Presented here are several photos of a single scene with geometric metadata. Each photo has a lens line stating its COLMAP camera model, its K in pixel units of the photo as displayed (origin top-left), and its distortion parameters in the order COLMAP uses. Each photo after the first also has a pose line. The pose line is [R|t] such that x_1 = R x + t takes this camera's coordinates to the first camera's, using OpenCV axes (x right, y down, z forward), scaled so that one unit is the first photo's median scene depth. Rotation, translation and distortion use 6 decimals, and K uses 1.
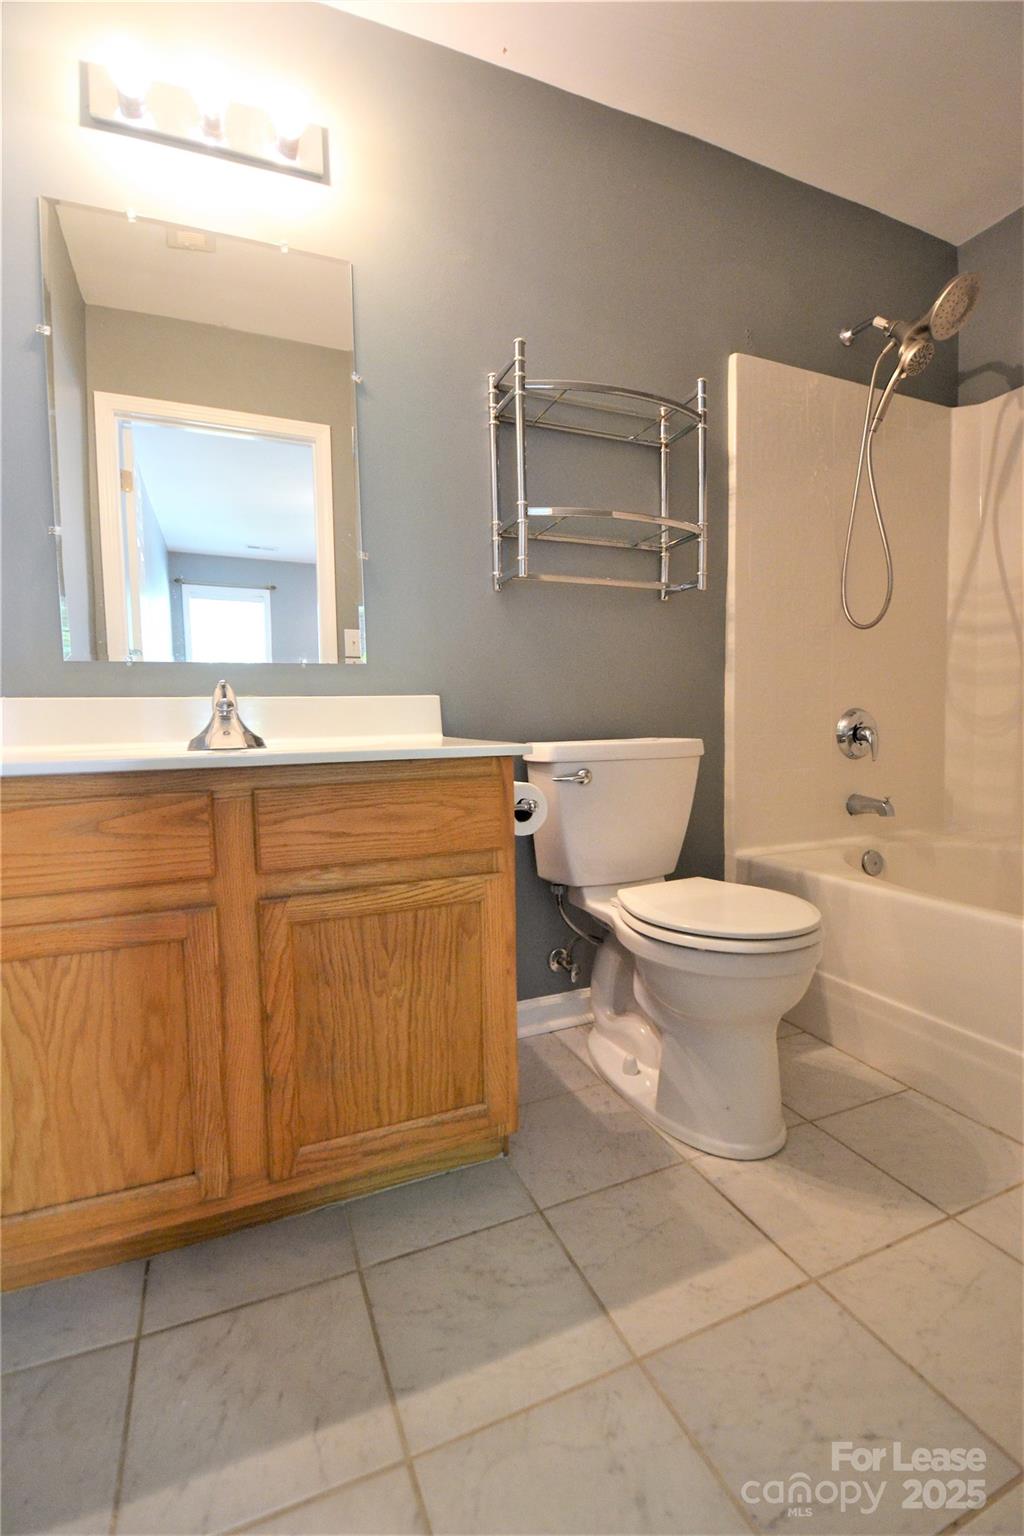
lens RADIAL K [[676.9, 0, 512.0], [0, 676.9, 768.0], [0, 0, 1]] dist [0.016330, -0.022734]
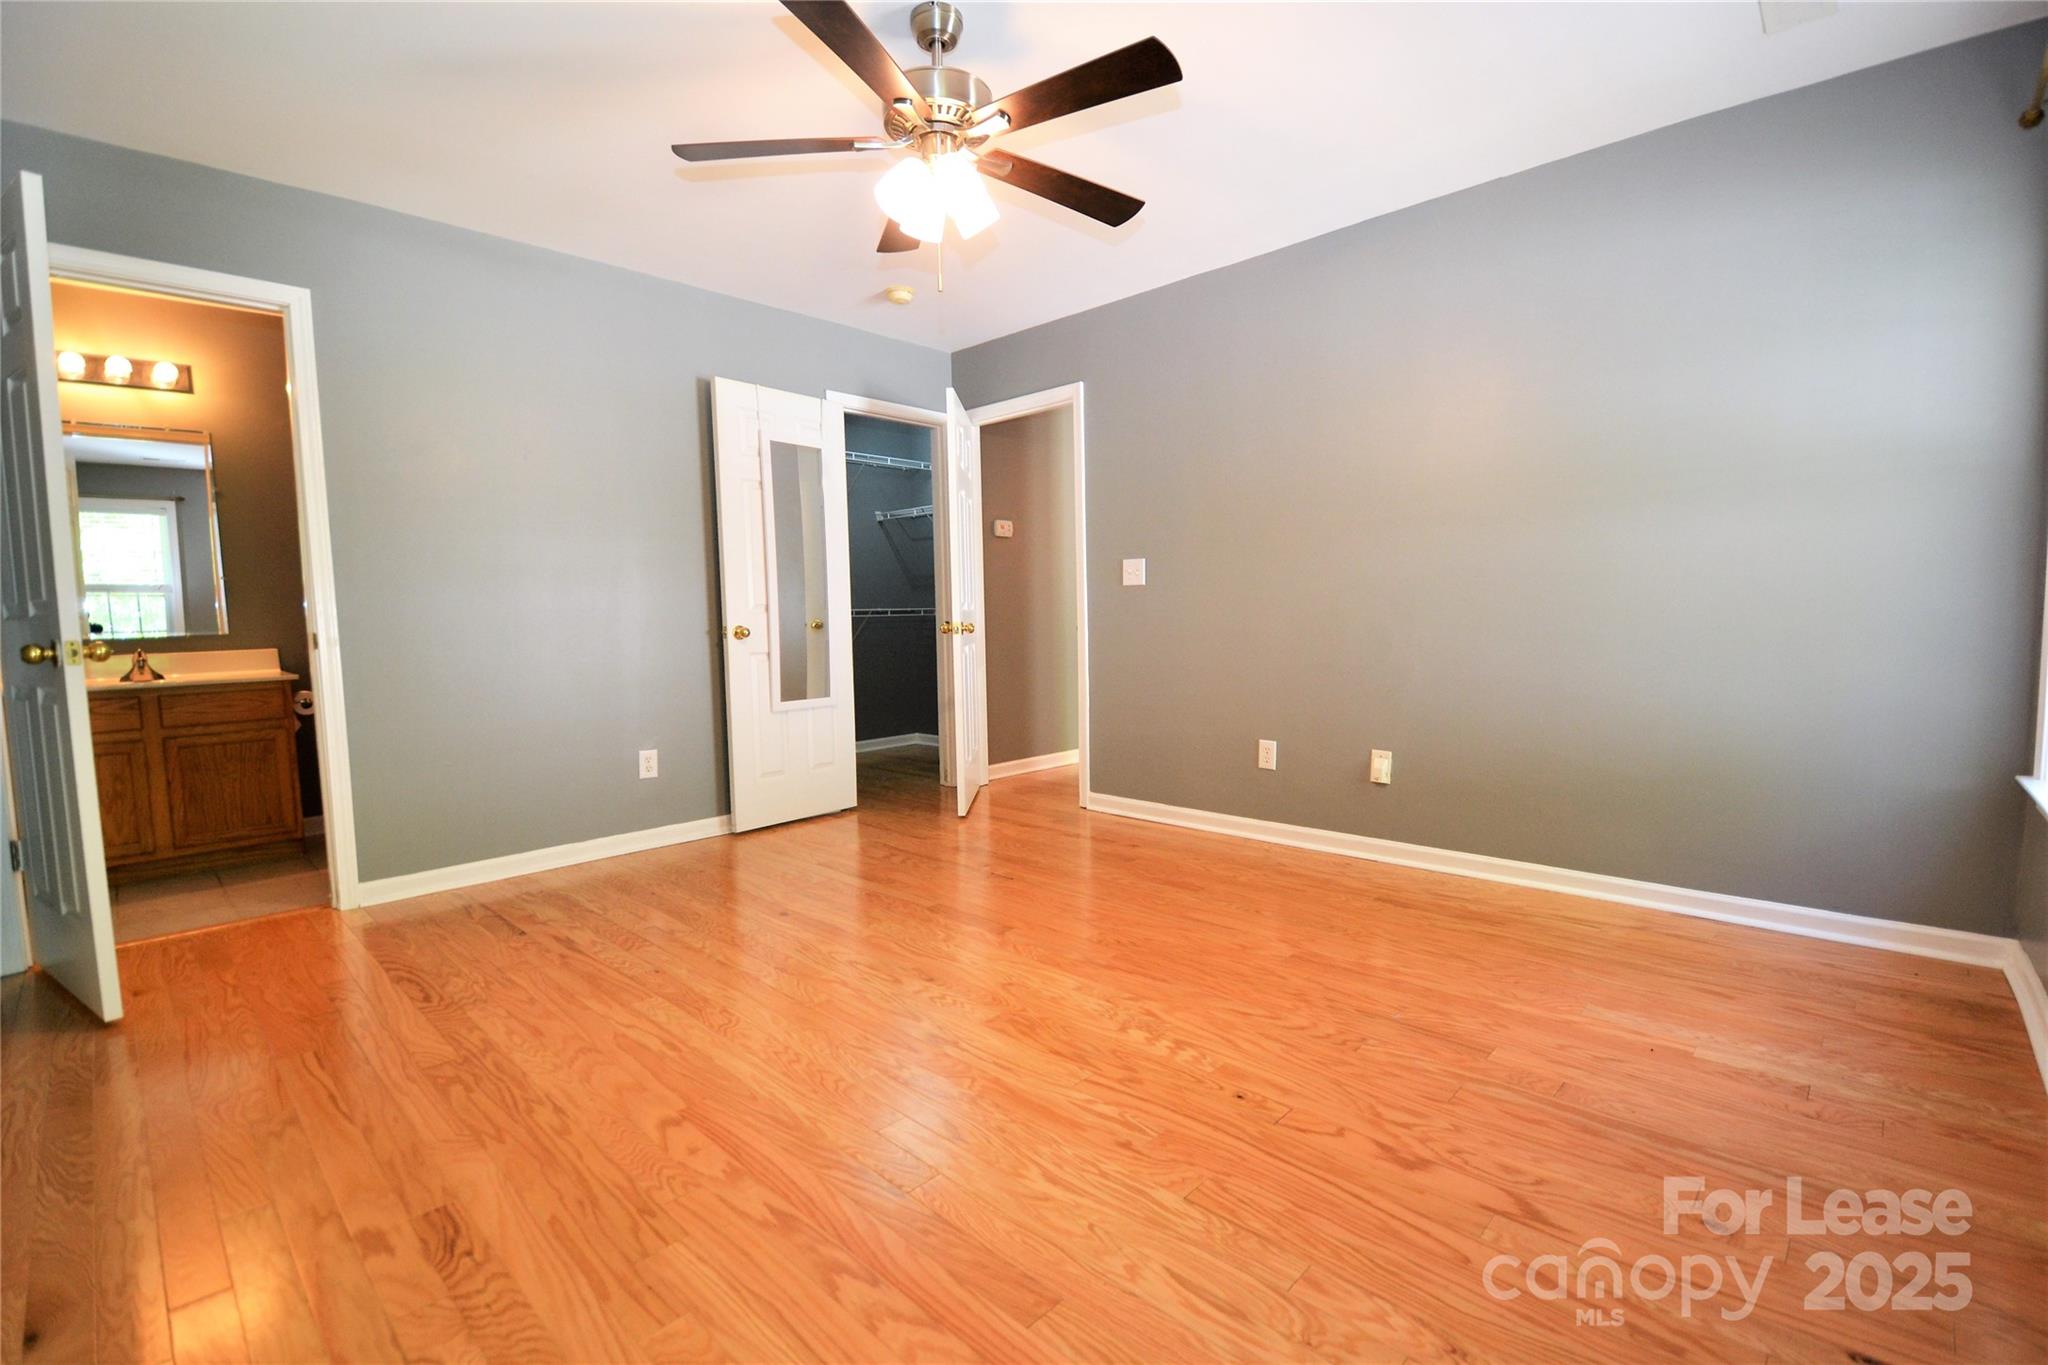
lens RADIAL K [[902.6, 0, 1026.5], [0, 902.6, 683.9], [0, 0, 1]] dist [0.016330, -0.022734]
pose [[0.921075, -0.041018, 0.387219, 1.297685], [0.038751, 0.999155, 0.013664, 0.061516], [-0.387453, 0.002419, 0.921886, -3.322779]]
